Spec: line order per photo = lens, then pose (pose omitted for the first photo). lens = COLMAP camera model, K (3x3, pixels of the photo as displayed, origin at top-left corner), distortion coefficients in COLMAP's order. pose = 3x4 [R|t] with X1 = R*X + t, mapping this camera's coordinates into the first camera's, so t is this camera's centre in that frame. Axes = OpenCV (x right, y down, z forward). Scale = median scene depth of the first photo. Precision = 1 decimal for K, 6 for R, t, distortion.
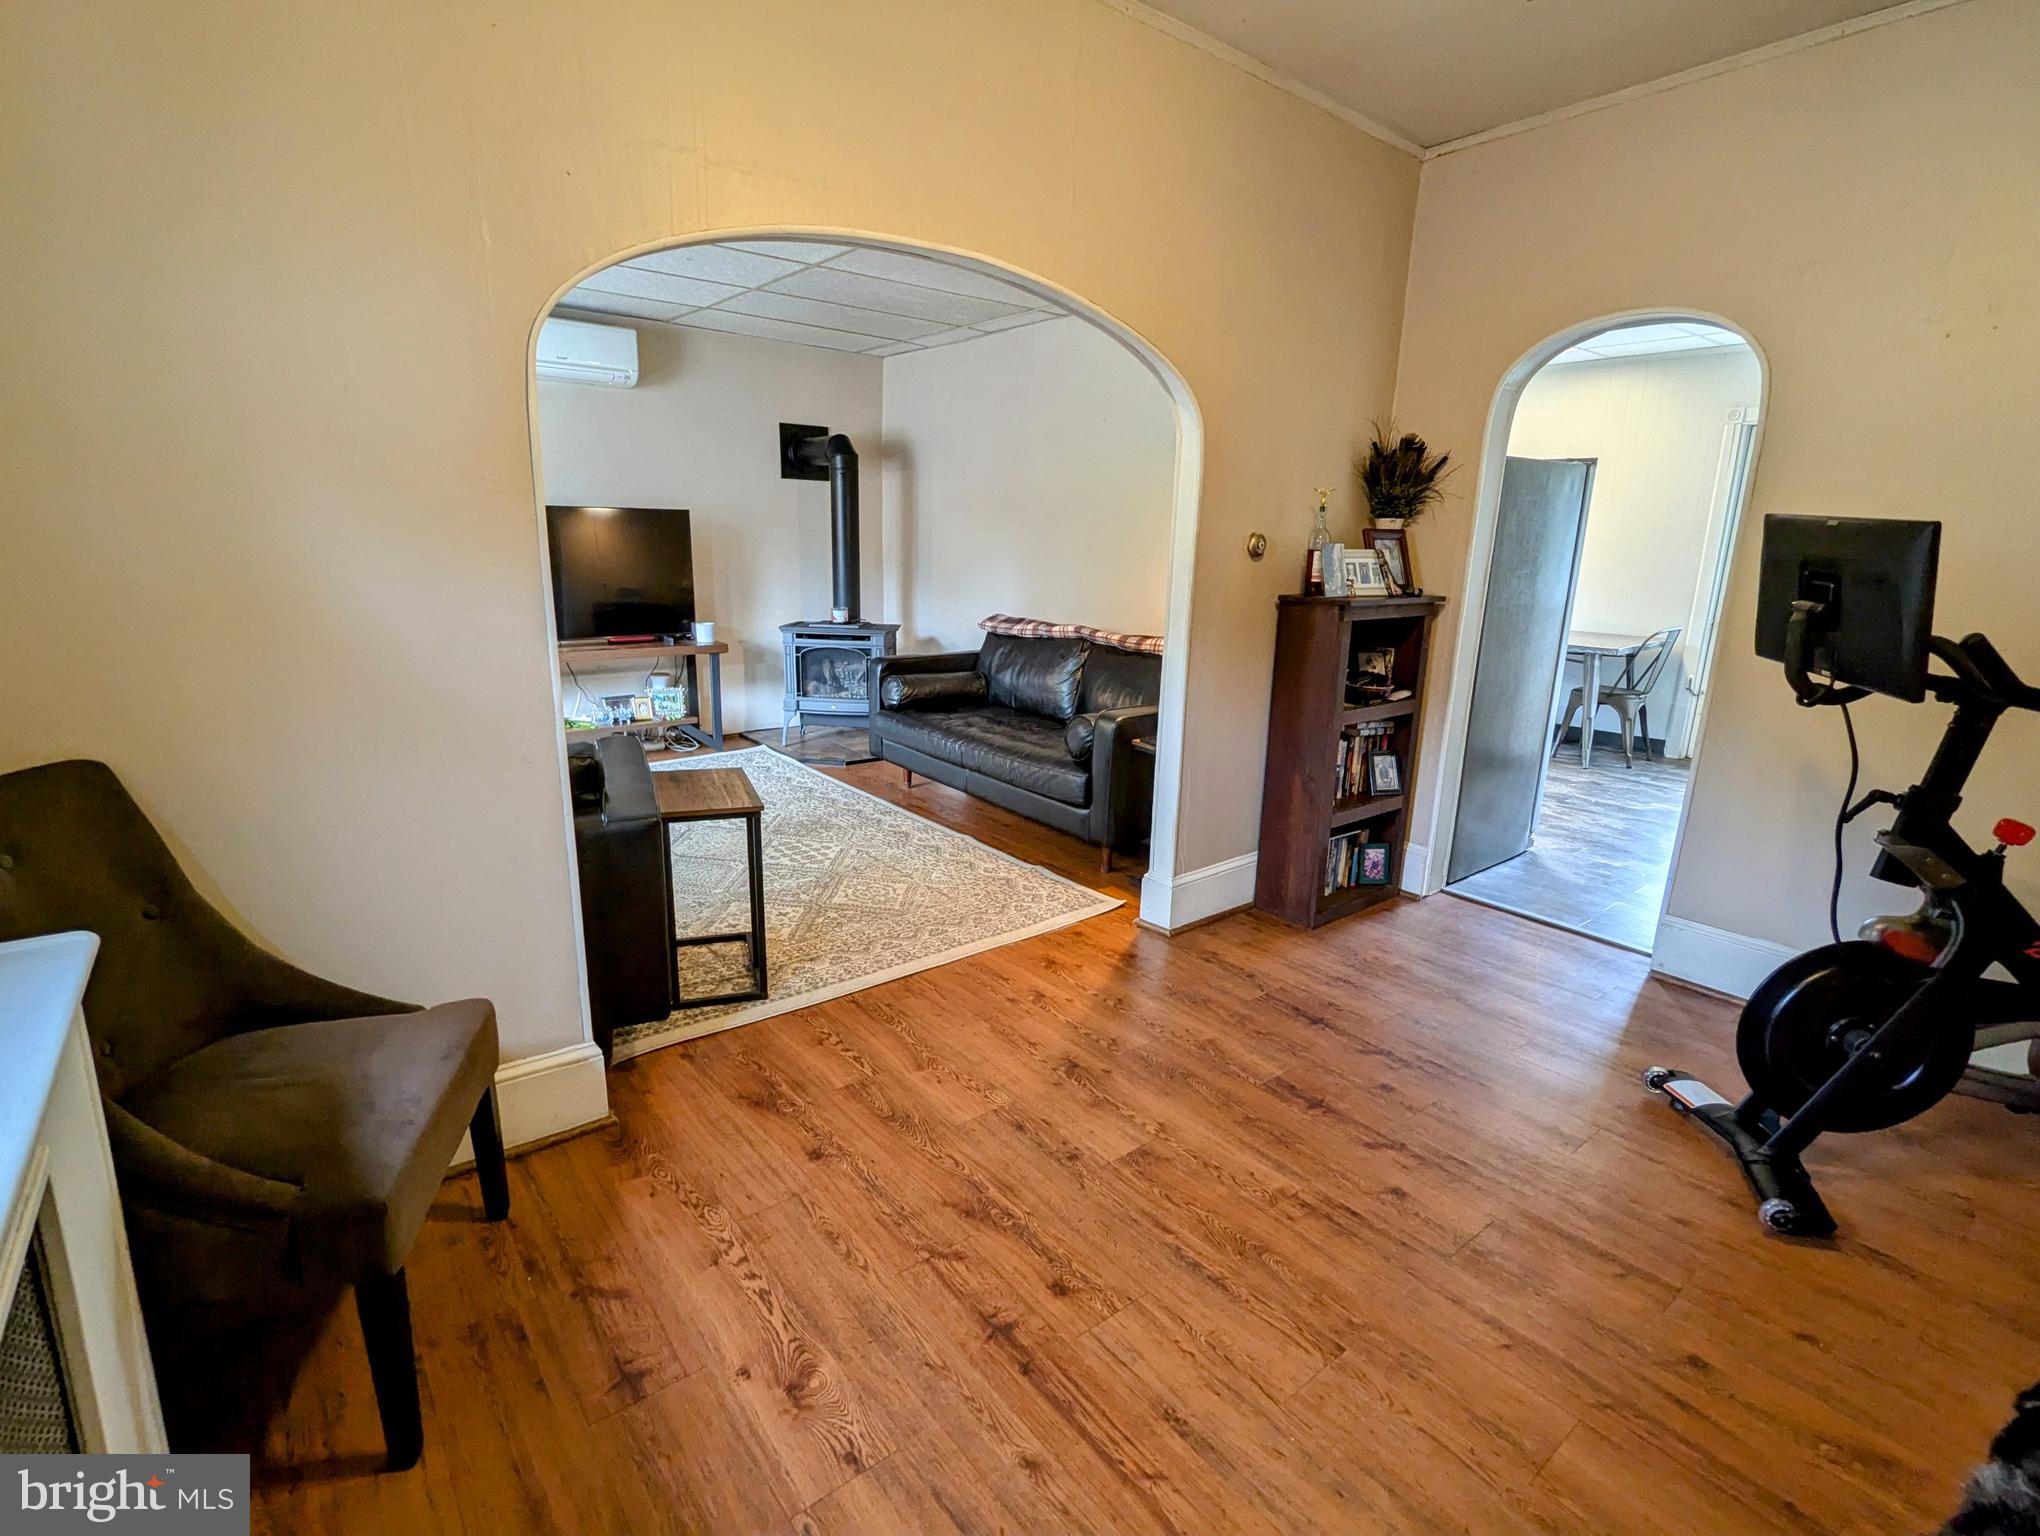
lens RADIAL K [[967.9, 0, 1020.0], [0, 967.9, 768.0], [0, 0, 1]] dist [-0.002250, -0.000013]
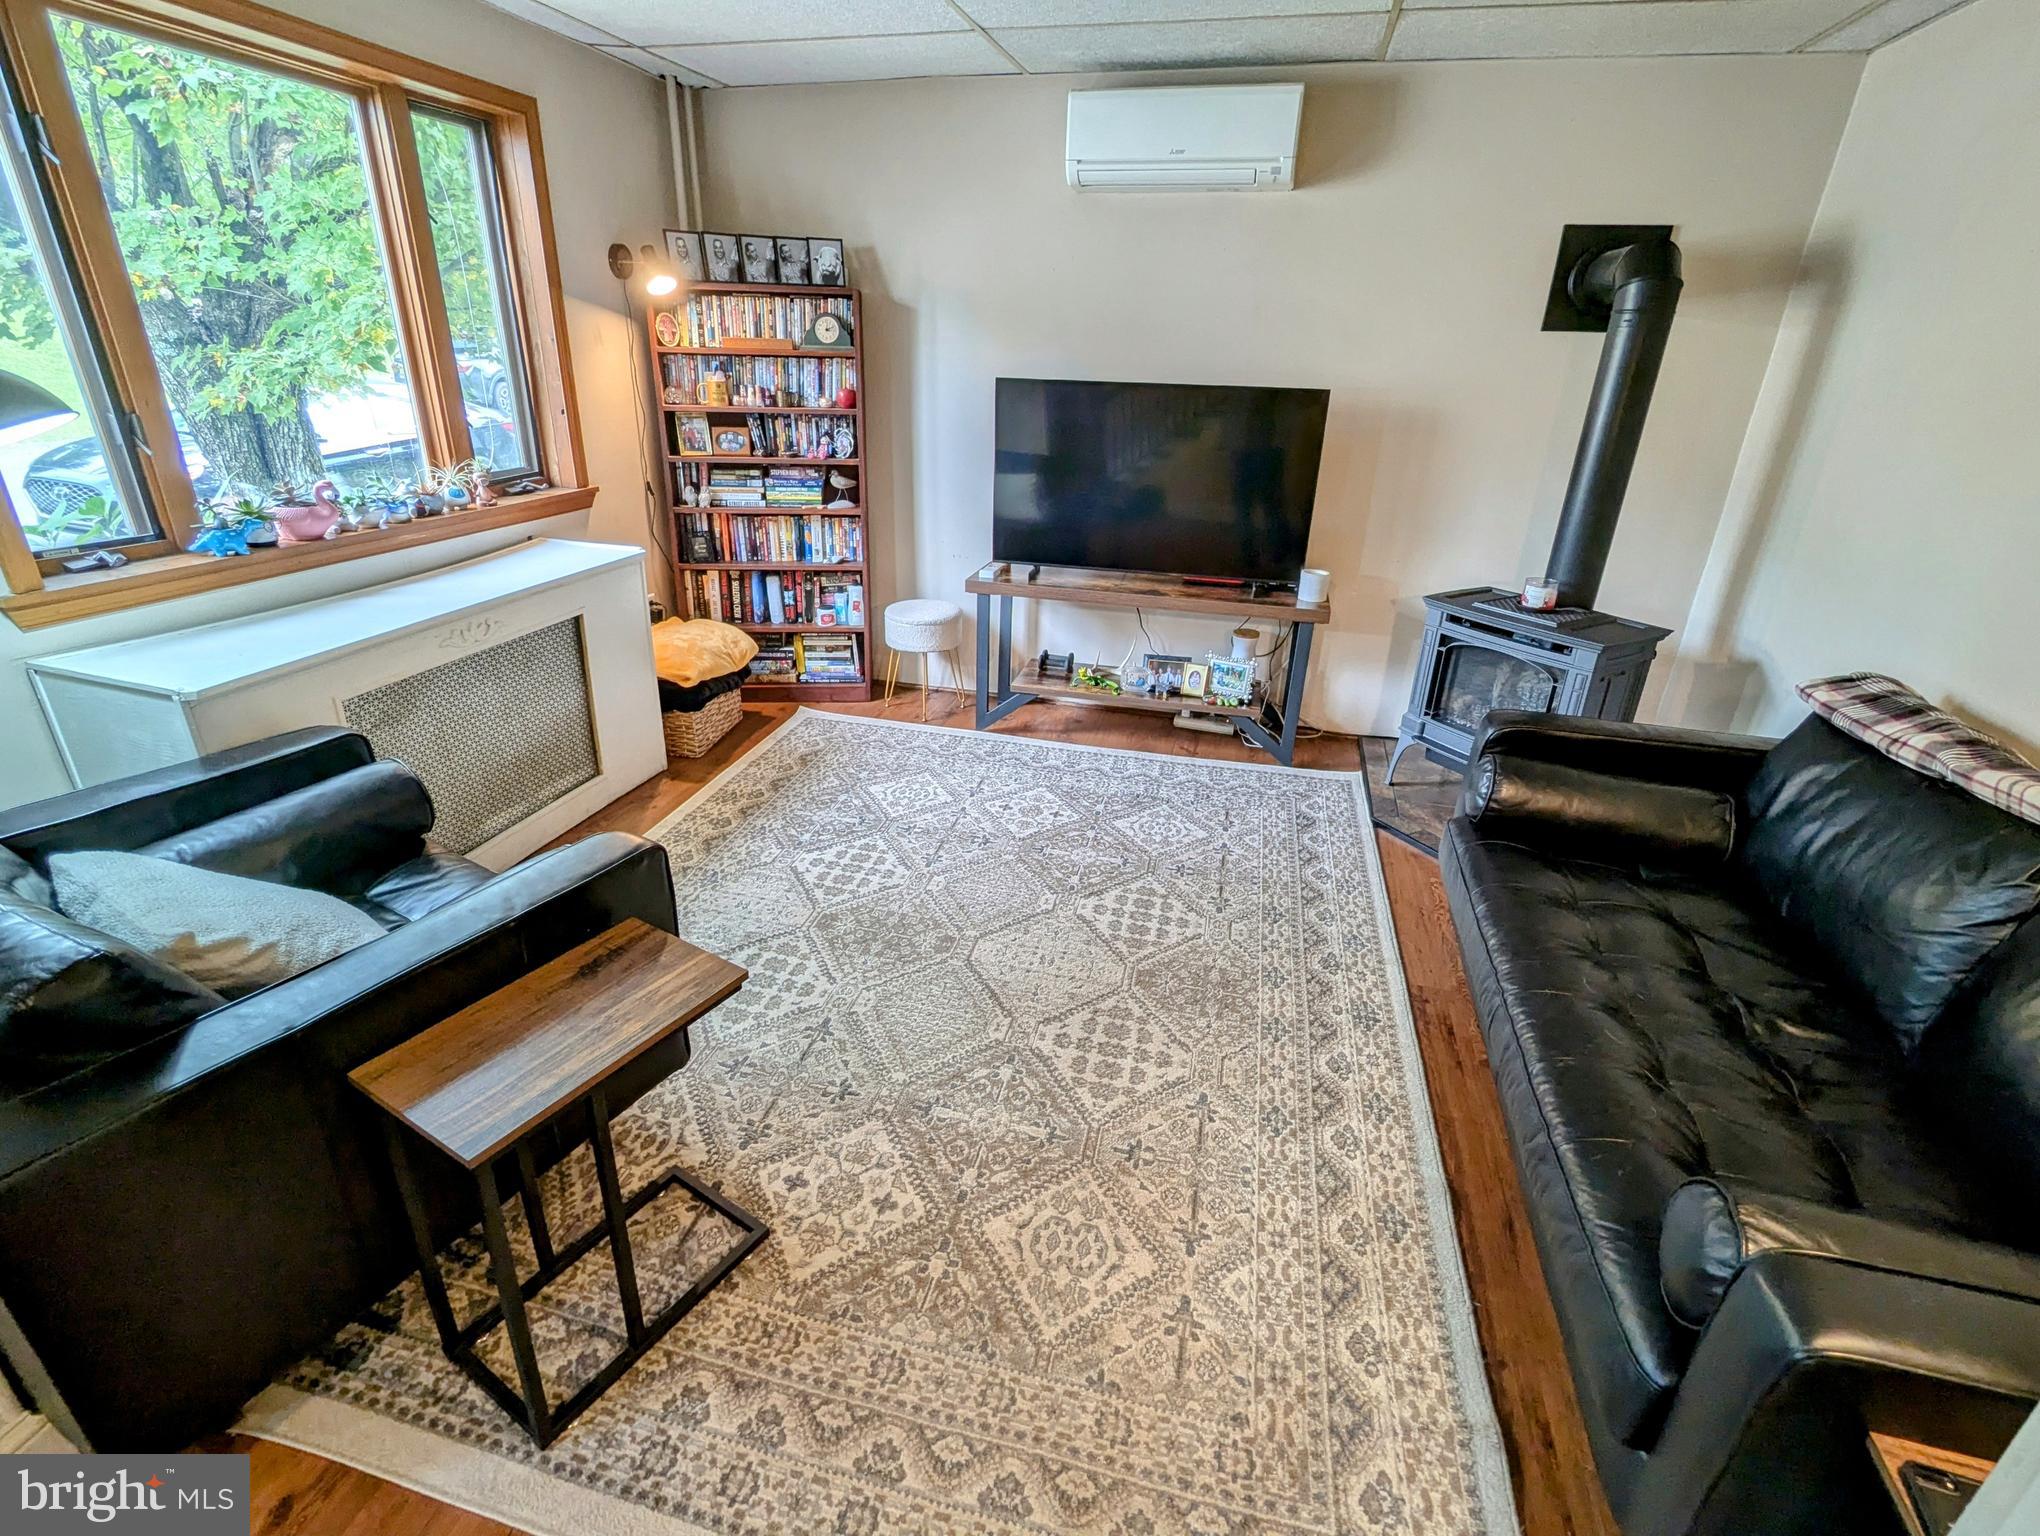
lens RADIAL K [[973.8, 0, 1012.7], [0, 973.8, 766.2], [0, 0, 1]] dist [-0.001522, 0.000154]
pose [[0.593283, 0.313710, -0.741351, 0.084454], [-0.204782, 0.949459, 0.237890, -0.152340], [0.778511, 0.010679, 0.627540, 0.476700]]
